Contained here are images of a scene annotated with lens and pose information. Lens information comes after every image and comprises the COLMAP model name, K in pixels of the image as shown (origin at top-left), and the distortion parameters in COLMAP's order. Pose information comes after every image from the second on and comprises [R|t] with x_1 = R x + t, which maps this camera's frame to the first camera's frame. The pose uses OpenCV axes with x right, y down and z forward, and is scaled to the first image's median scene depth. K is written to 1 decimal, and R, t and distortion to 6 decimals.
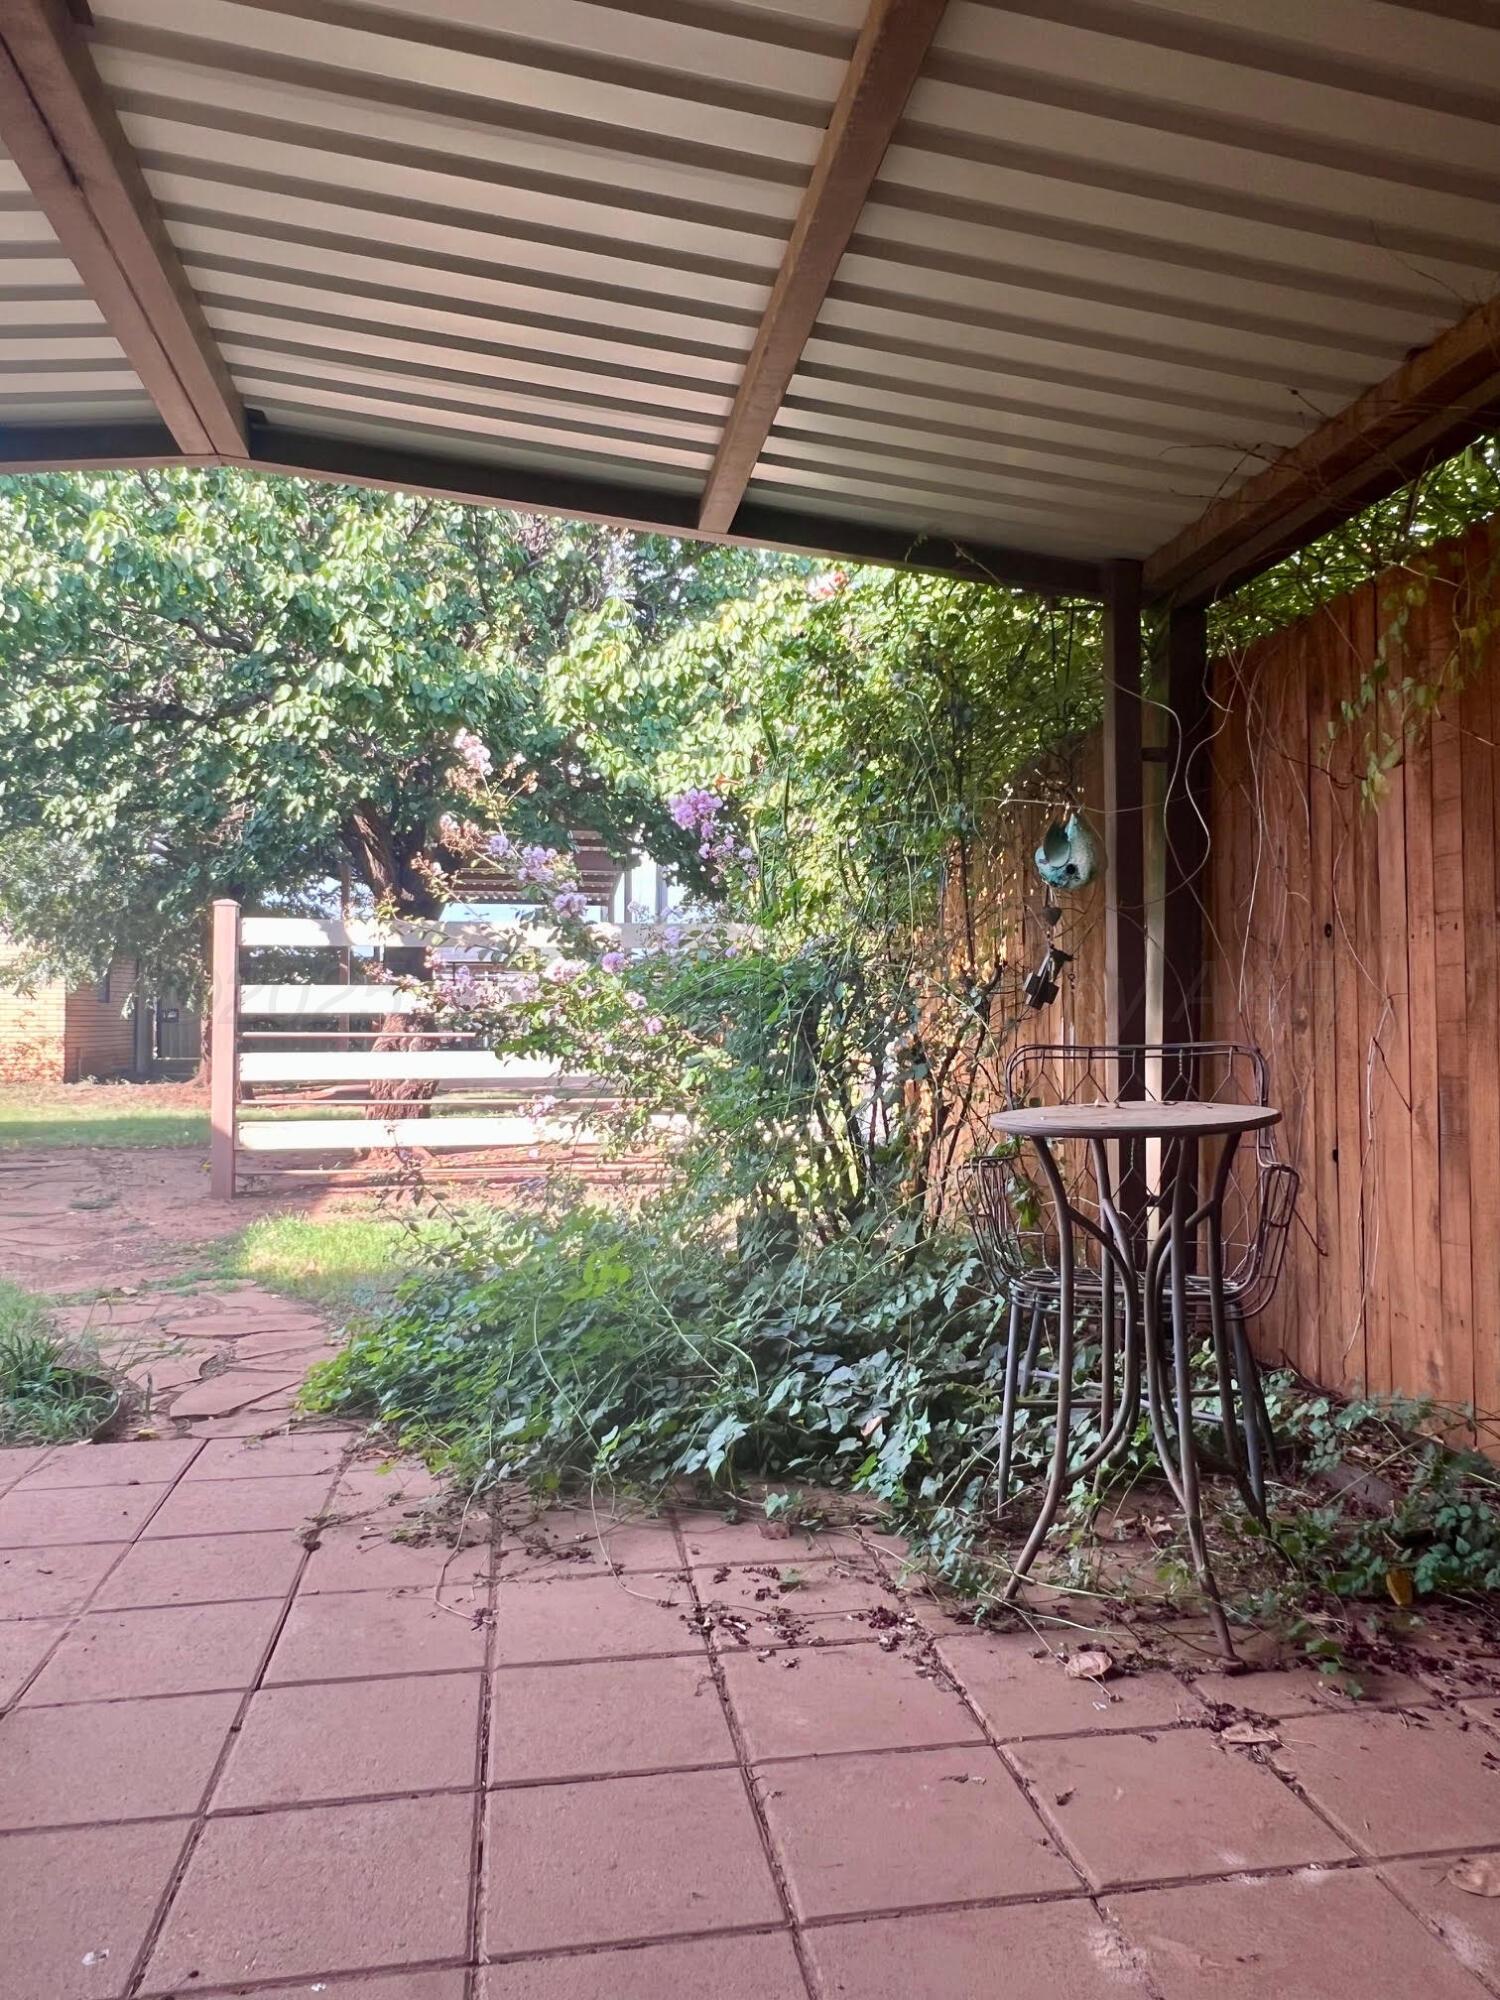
lens RADIAL K [[1471.9, 0, 750.0], [0, 1471.9, 1000.0], [0, 0, 1]] dist [0.105947, 0.000794]
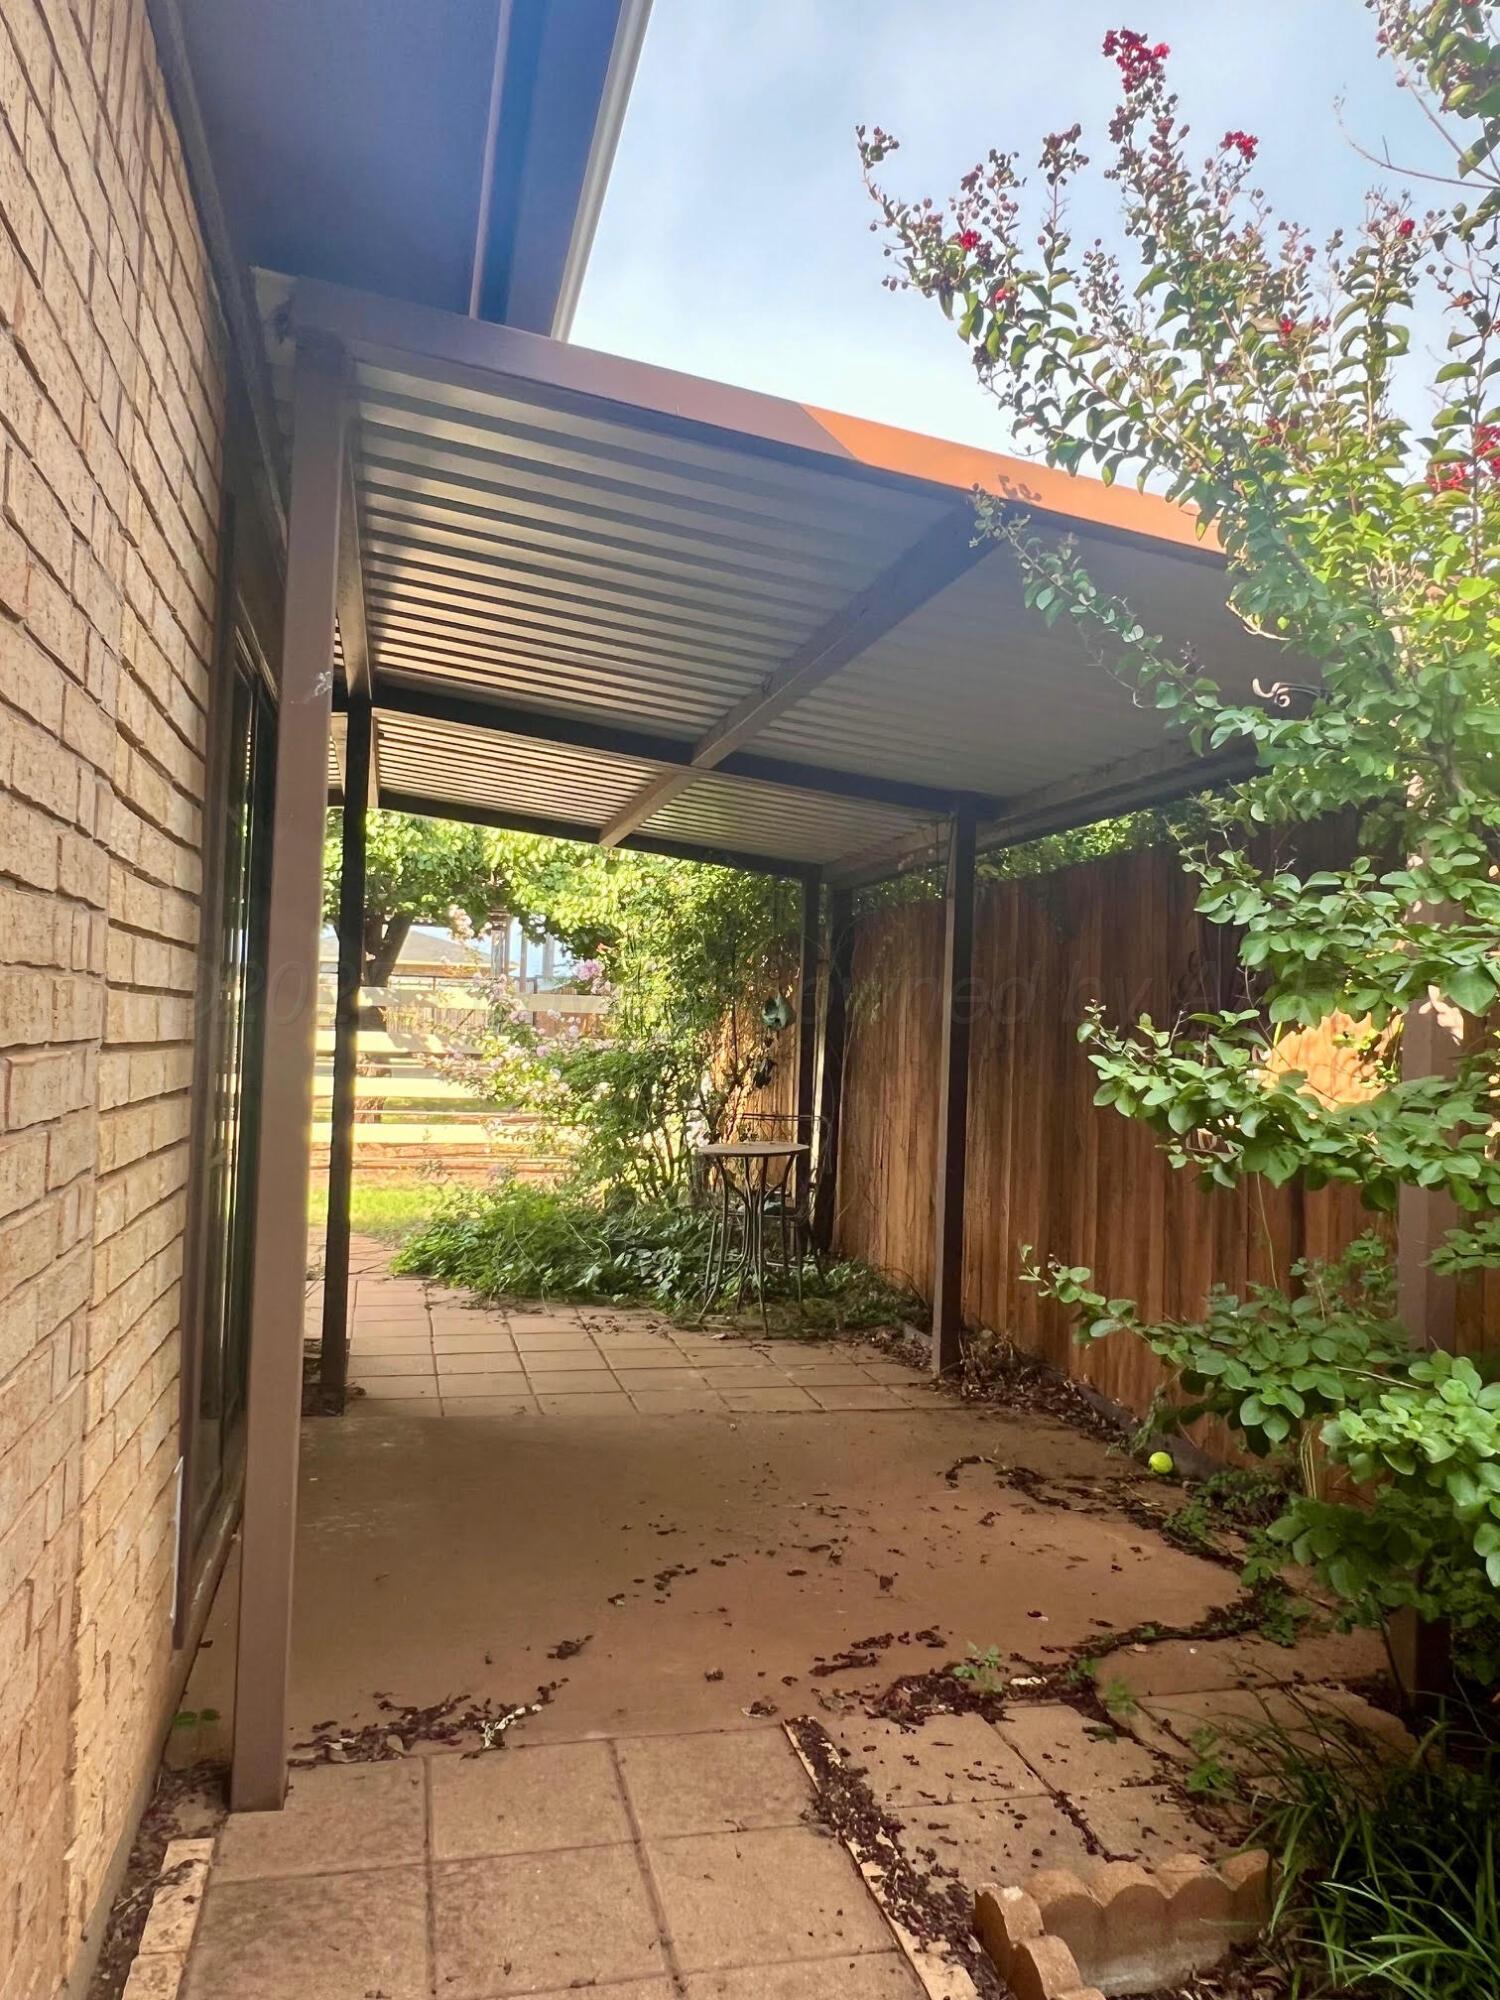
lens RADIAL K [[1436.0, 0, 751.2], [0, 1436.0, 1048.5], [0, 0, 1]] dist [0.595304, 0.000182]
pose [[0.994778, 0.039096, 0.094276, -0.003297], [-0.042480, 0.998513, 0.034165, -0.128180], [-0.092800, -0.037991, 0.994960, -1.058060]]
